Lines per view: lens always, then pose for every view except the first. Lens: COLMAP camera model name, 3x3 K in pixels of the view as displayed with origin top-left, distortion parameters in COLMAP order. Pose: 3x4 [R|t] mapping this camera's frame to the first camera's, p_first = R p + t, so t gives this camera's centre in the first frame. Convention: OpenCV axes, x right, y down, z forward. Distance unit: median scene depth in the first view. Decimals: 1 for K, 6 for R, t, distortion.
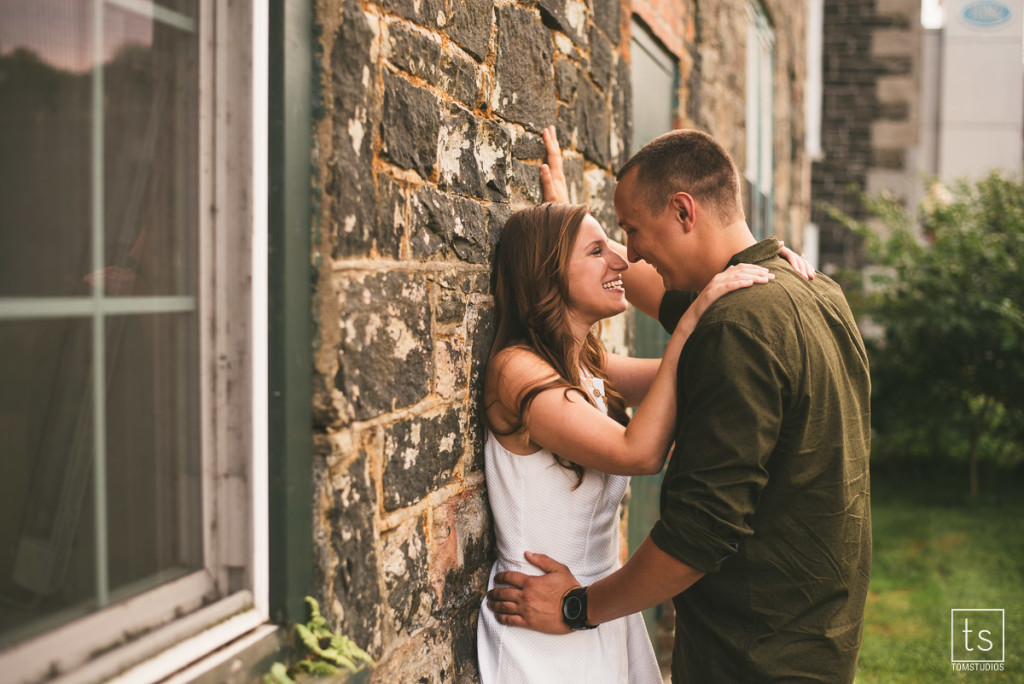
lens RADIAL K [[1562.3, 0, 511.5], [0, 1562.3, 346.6], [0, 0, 1]] dist [-0.070000, 0.000000]
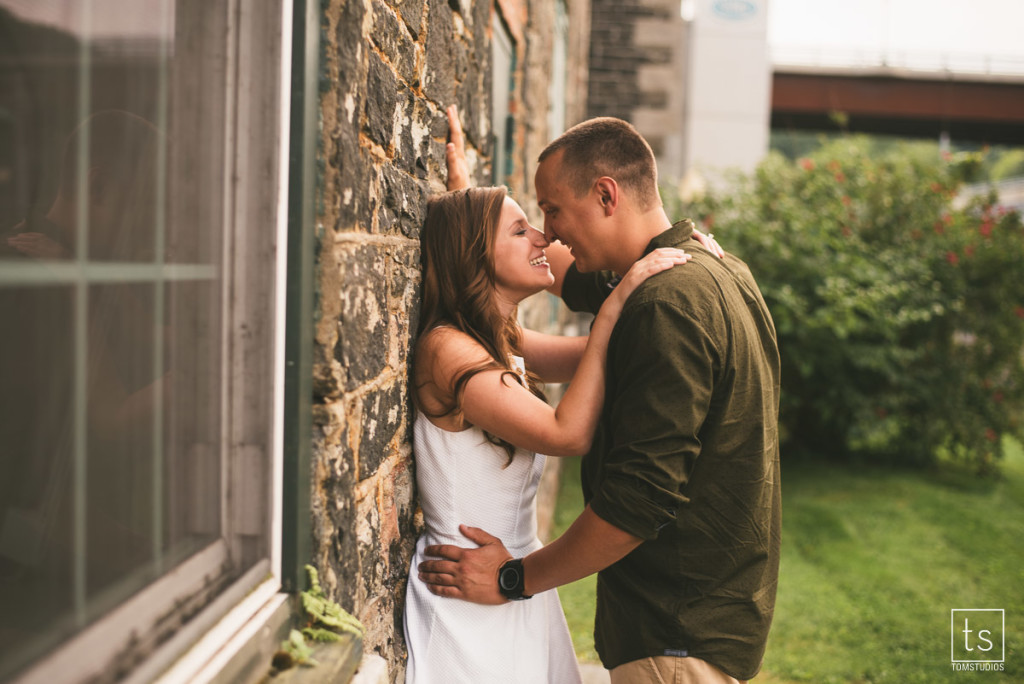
lens RADIAL K [[1562.3, 0, 513.1], [0, 1562.3, 339.9], [0, 0, 1]] dist [-0.070000, 0.000000]
pose [[0.987189, 0.007656, 0.159373, -0.125315], [-0.008916, 0.999934, 0.007194, 0.004836], [-0.159307, -0.008523, 0.987192, -0.013039]]
